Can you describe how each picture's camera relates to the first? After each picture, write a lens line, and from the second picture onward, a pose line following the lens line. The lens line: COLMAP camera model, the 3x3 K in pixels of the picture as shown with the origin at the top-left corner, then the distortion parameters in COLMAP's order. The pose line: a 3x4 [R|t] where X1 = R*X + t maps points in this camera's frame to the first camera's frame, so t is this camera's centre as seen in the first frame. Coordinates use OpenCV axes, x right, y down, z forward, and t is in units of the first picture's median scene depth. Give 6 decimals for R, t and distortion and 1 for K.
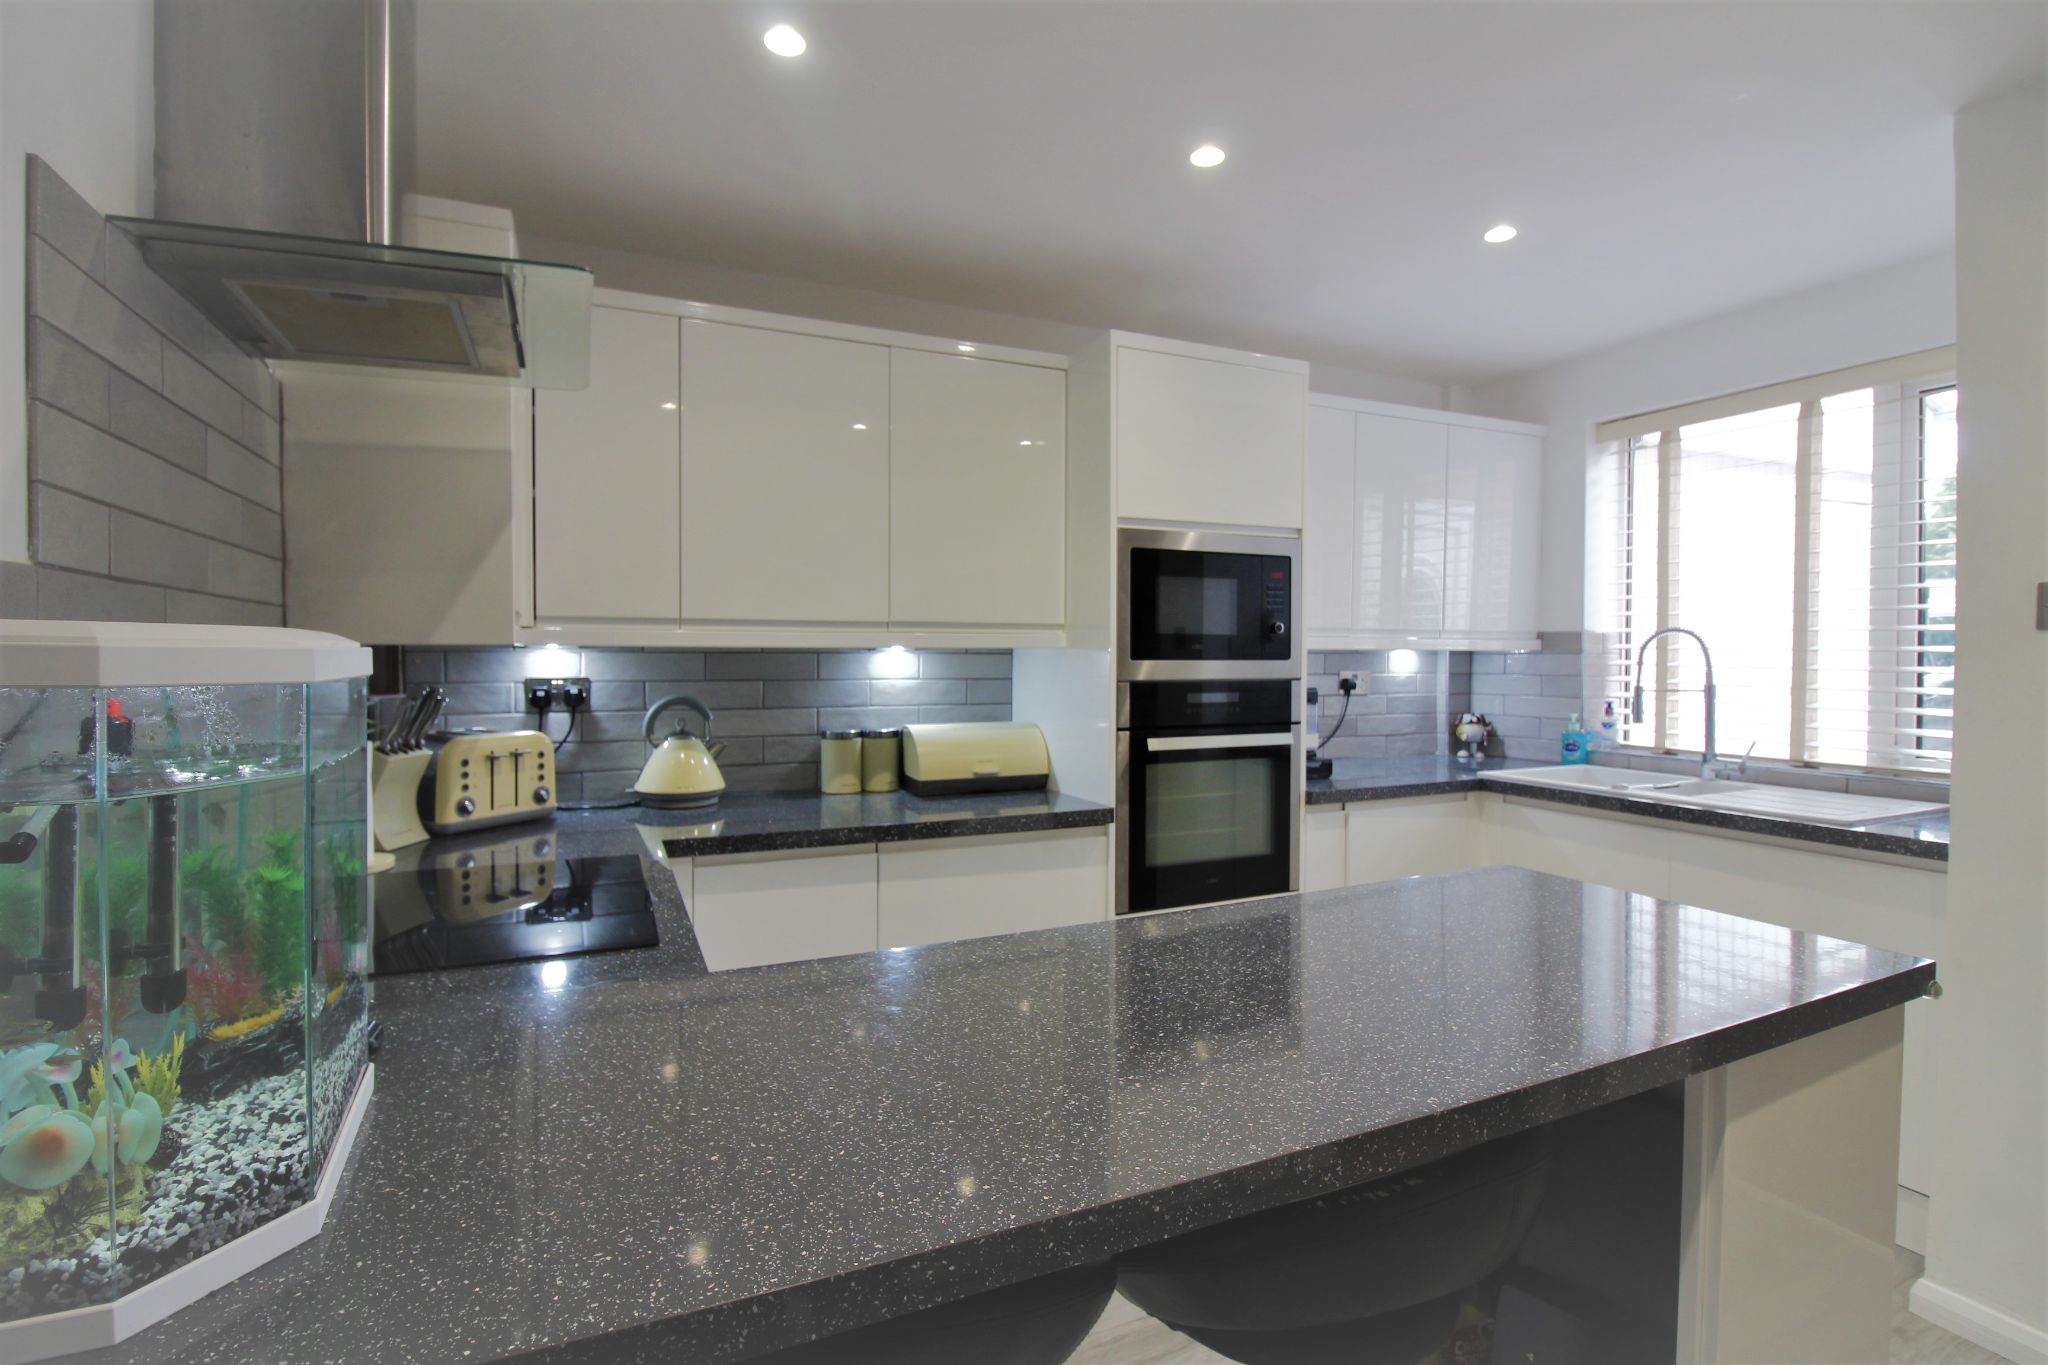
lens RADIAL K [[965.6, 0, 1020.9], [0, 965.6, 668.7], [0, 0, 1]] dist [-0.003820, -0.000860]
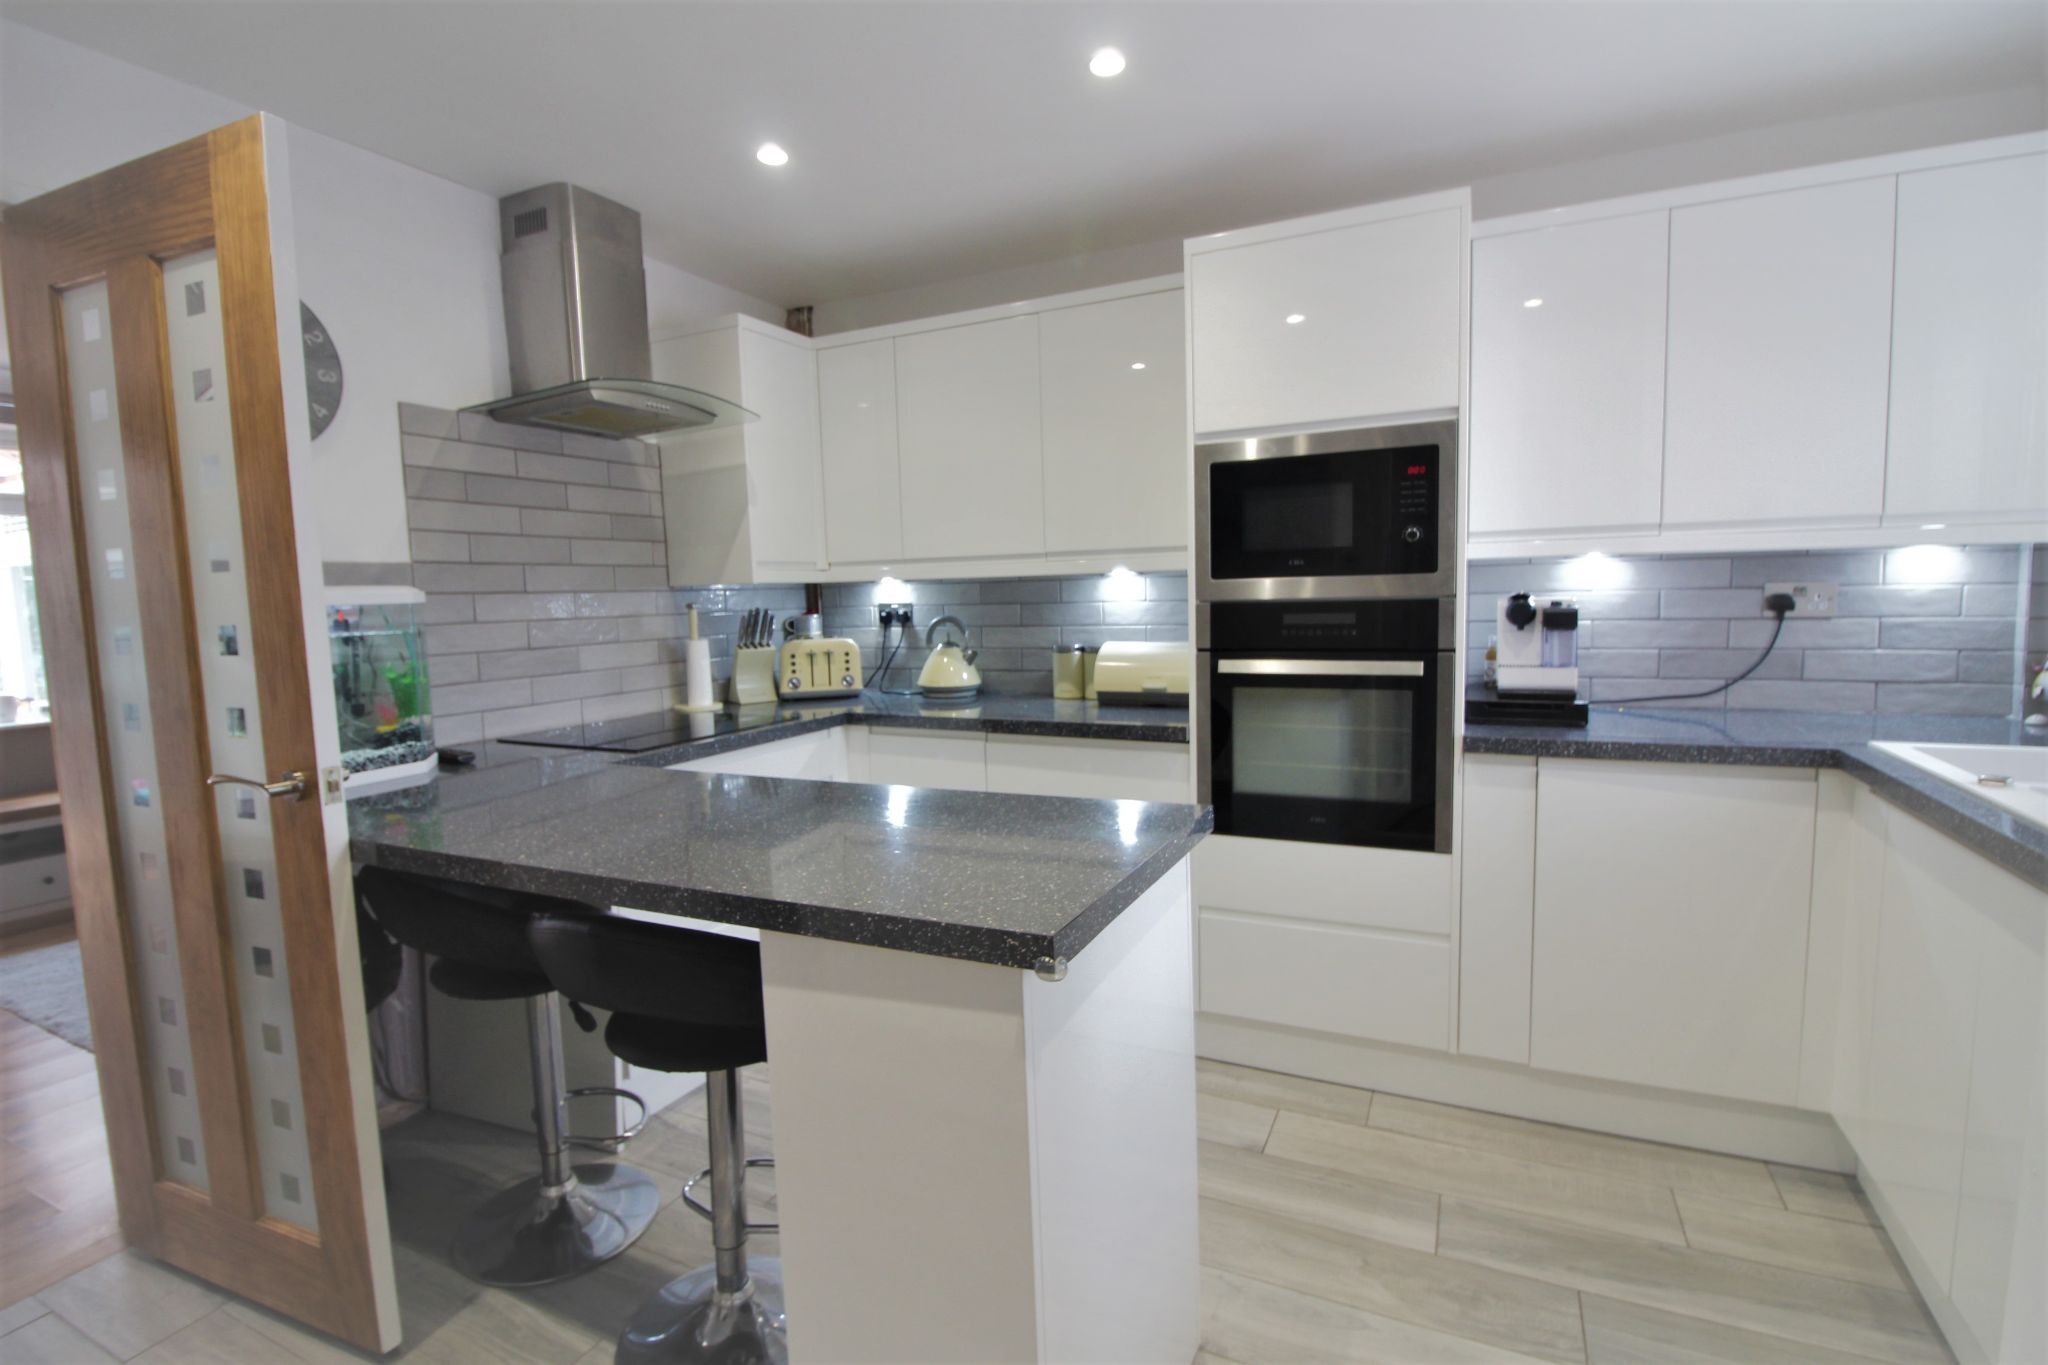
lens RADIAL K [[965.6, 0, 1022.0], [0, 965.6, 687.1], [0, 0, 1]] dist [-0.003820, -0.000860]
pose [[0.630782, 0.059769, -0.773655, 0.753991], [0.016960, 0.995729, 0.090754, 0.007032], [0.775775, -0.070367, 0.627074, 0.224964]]
